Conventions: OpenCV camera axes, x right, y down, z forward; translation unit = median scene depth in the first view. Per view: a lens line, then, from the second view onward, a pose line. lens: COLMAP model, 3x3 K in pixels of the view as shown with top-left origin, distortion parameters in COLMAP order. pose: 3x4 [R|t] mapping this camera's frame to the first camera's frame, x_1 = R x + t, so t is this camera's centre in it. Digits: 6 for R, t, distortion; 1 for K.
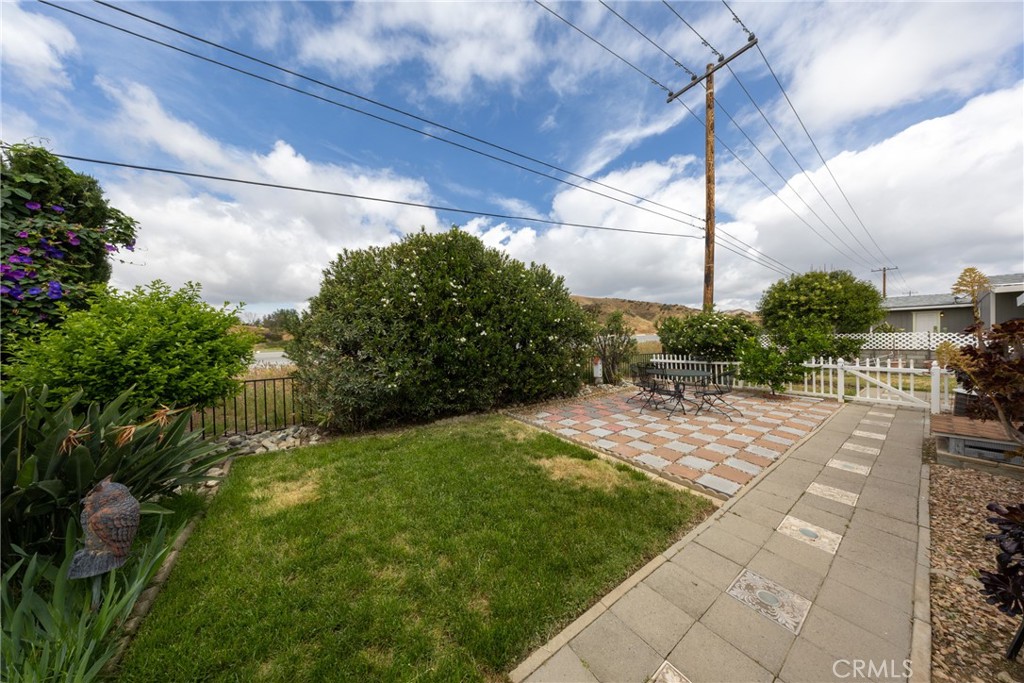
lens RADIAL K [[301.0, 0, 511.1], [0, 301.0, 339.3], [0, 0, 1]] dist [-0.001484, -0.000059]
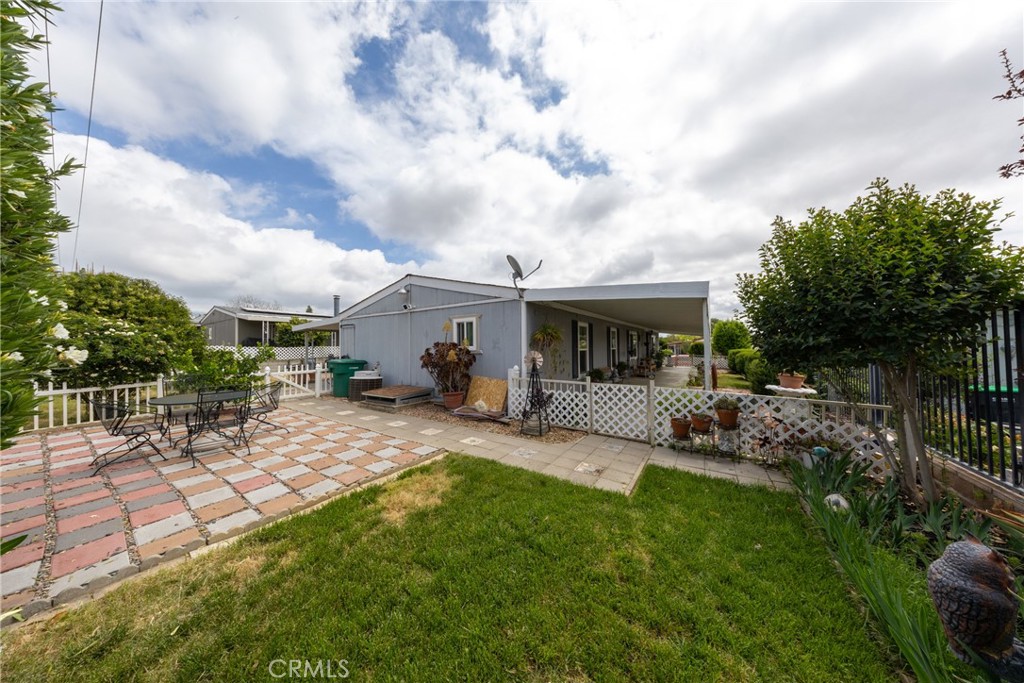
lens RADIAL K [[301.0, 0, 511.1], [0, 301.0, 339.3], [0, 0, 1]] dist [-0.001484, -0.000059]
pose [[-0.394058, 0.033972, 0.918457, -0.499476], [0.010550, 0.999418, -0.032441, 0.002995], [-0.919025, -0.003094, -0.394187, 0.739179]]
